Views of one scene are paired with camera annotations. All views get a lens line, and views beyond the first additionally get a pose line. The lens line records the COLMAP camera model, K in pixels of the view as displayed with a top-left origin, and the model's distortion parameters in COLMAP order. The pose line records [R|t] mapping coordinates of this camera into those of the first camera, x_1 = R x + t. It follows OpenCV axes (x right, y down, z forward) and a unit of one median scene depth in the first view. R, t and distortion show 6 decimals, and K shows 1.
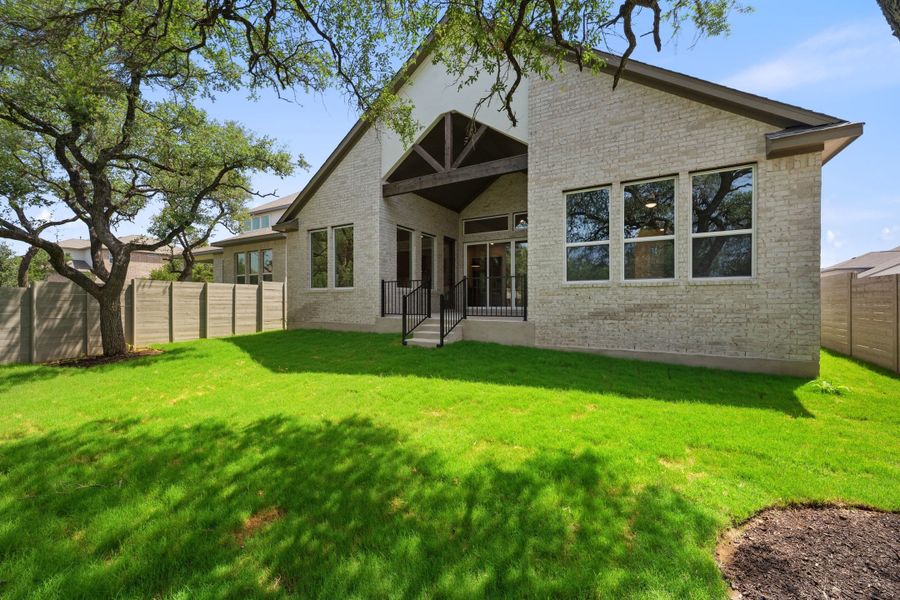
lens RADIAL K [[355.3, 0, 448.7], [0, 355.3, 304.2], [0, 0, 1]] dist [-0.002987, -0.000362]
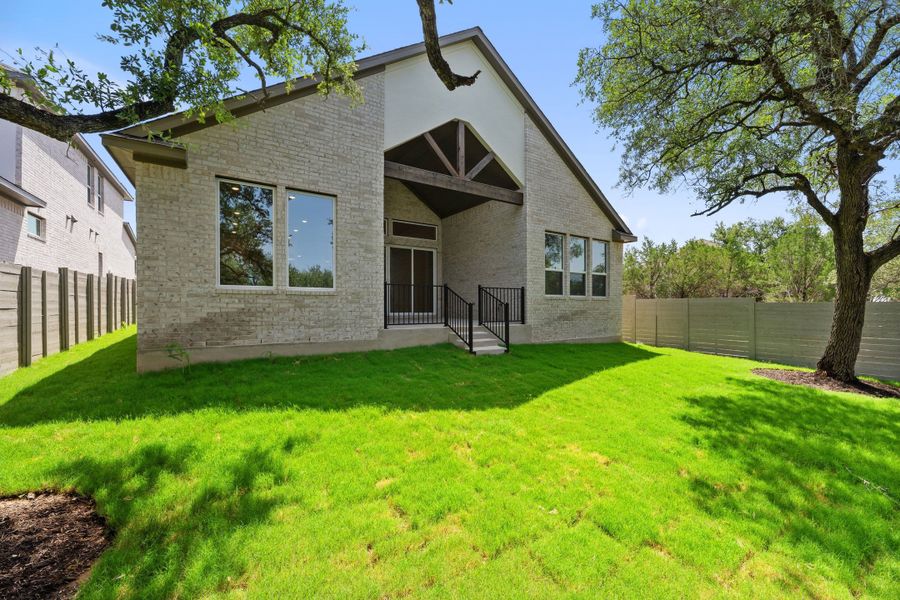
lens RADIAL K [[355.3, 0, 448.7], [0, 355.3, 304.2], [0, 0, 1]] dist [-0.002987, -0.000362]
pose [[0.456423, 0.004984, 0.889749, -1.066672], [0.001032, 0.999981, -0.006131, -0.017301], [-0.889763, 0.003716, 0.456409, 0.673790]]
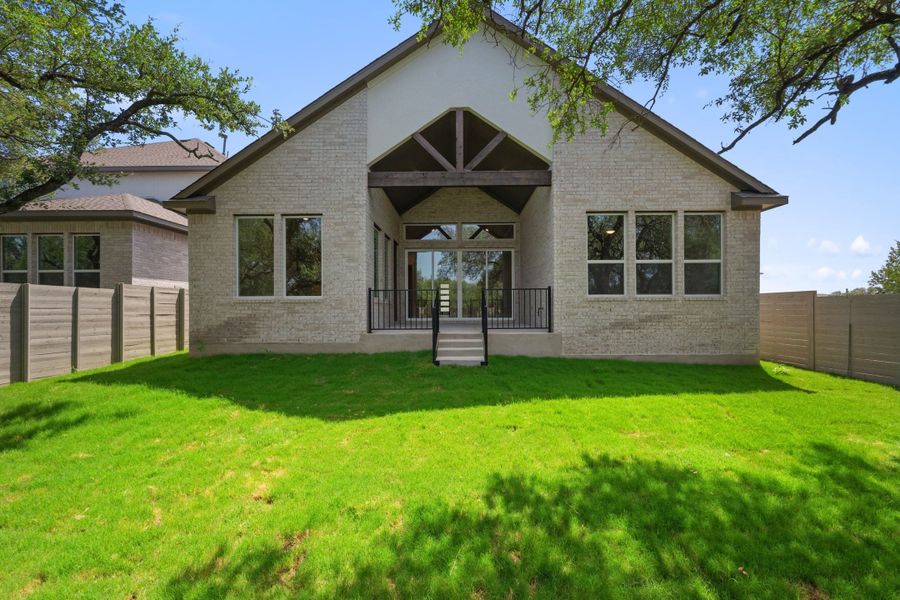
lens RADIAL K [[358.6, 0, 452.3], [0, 358.6, 307.2], [0, 0, 1]] dist [-0.002101, -0.000116]
pose [[0.869258, -0.000197, 0.494358, -0.558354], [0.007806, 0.999881, -0.013327, -0.014823], [-0.494296, 0.015444, 0.869156, 0.244507]]
